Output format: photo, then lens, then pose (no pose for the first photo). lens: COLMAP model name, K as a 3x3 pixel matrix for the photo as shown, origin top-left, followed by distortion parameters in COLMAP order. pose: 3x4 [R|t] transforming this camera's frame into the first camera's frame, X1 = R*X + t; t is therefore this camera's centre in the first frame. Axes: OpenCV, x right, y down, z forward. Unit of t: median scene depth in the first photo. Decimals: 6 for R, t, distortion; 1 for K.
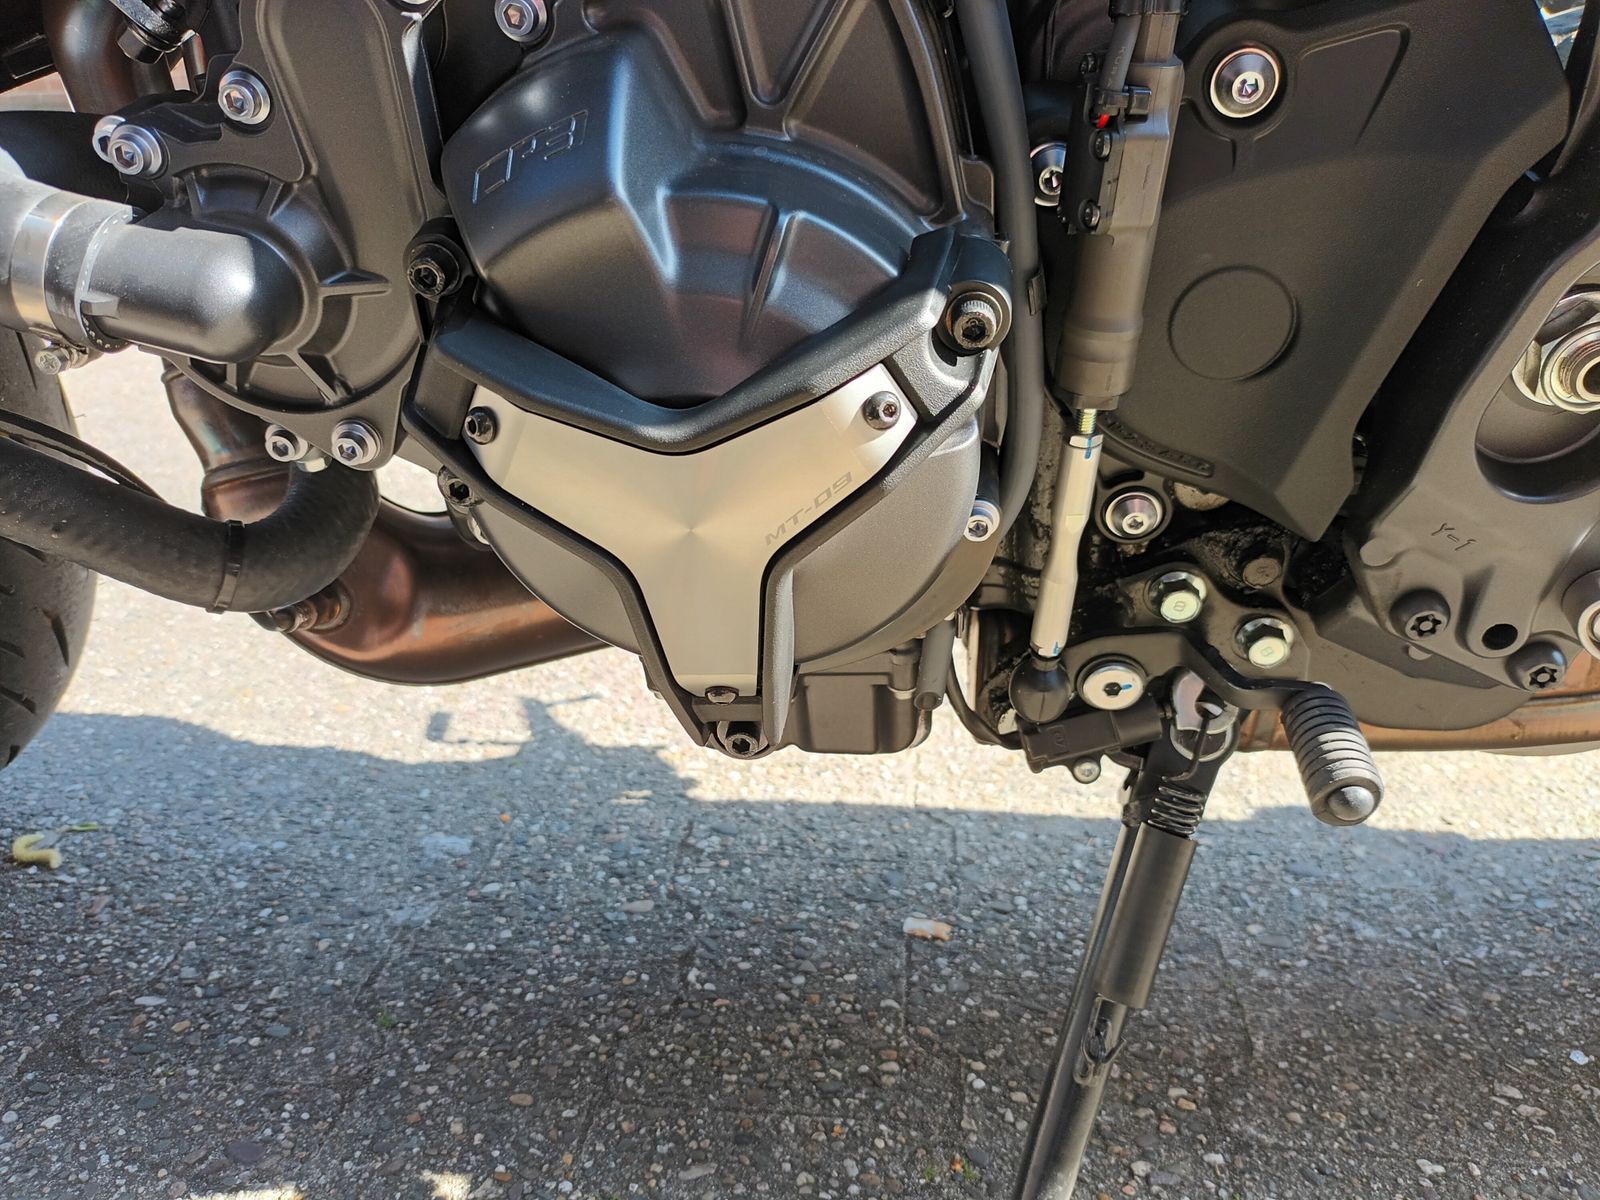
lens RADIAL K [[1180.9, 0, 811.9], [0, 1180.9, 607.5], [0, 0, 1]] dist [-0.007366, -0.006771]
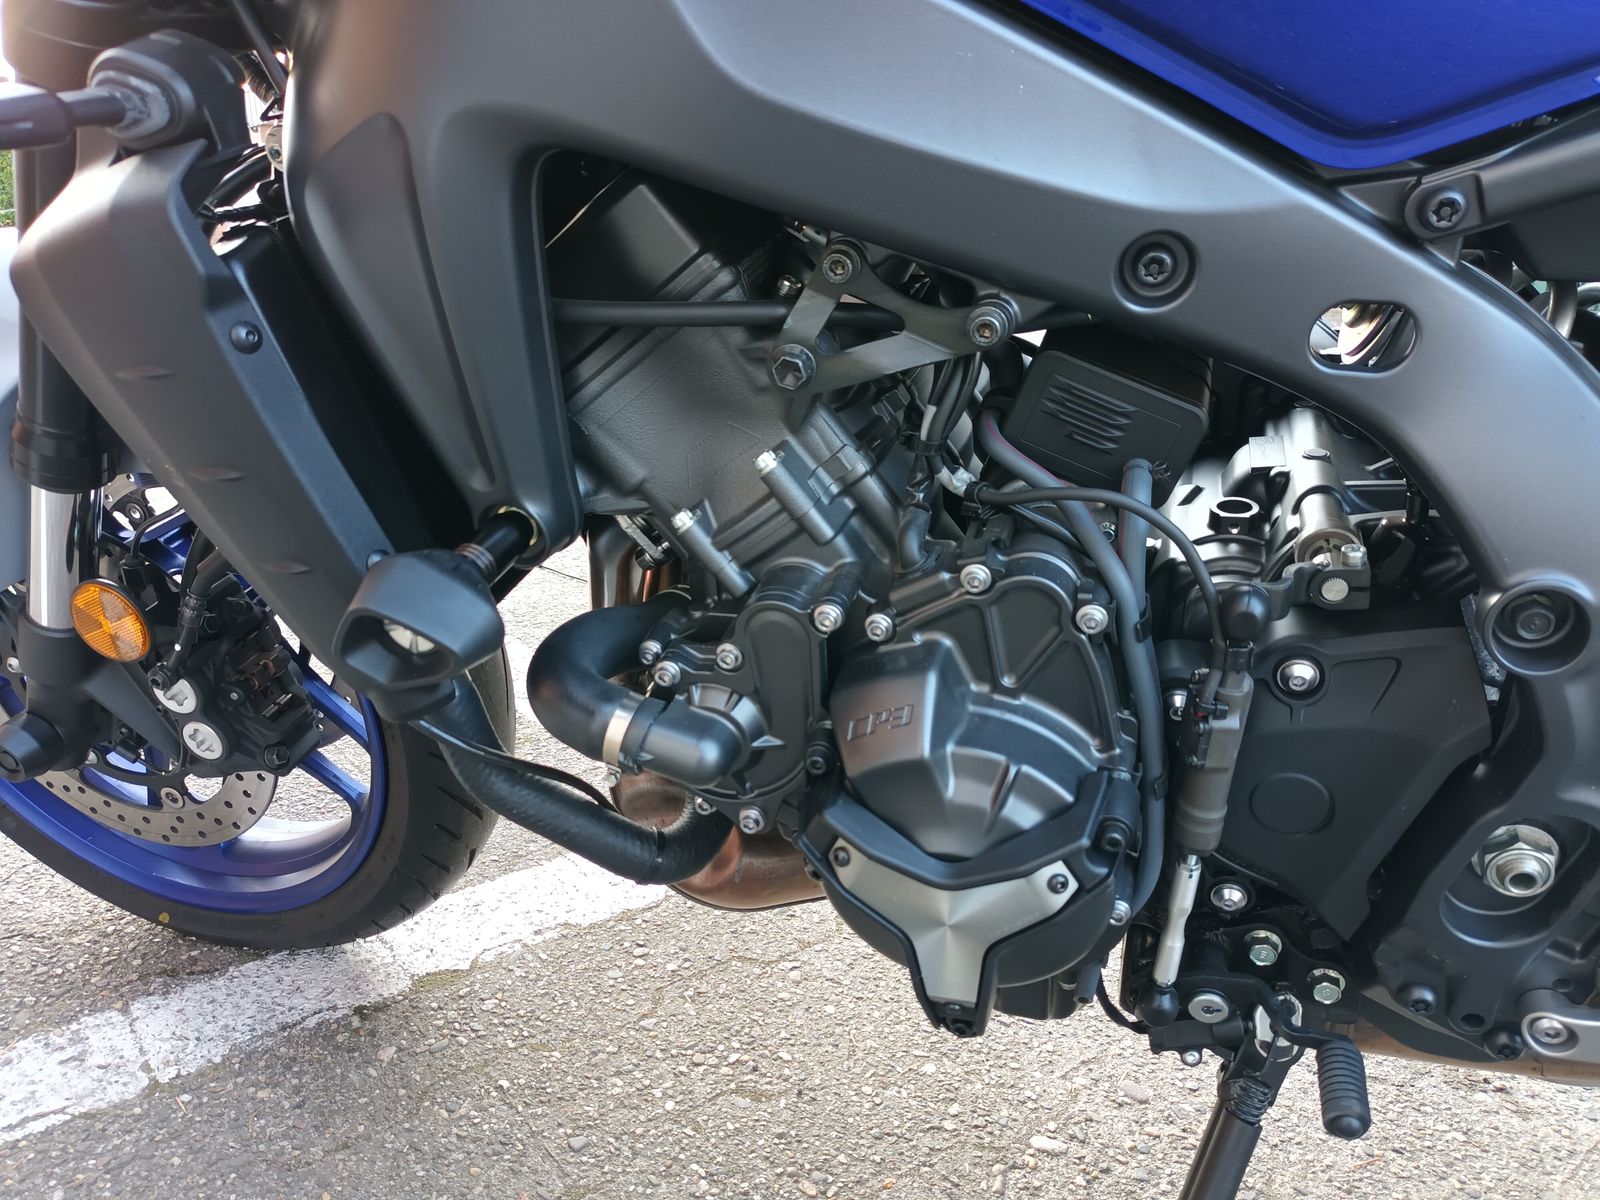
lens RADIAL K [[1180.9, 0, 792.2], [0, 1180.9, 594.5], [0, 0, 1]] dist [-0.007366, -0.006771]
pose [[0.979837, 0.079282, -0.183397, -0.025577], [-0.097165, 0.991131, -0.090659, -0.224227], [0.174583, 0.106650, 0.978850, -0.512884]]
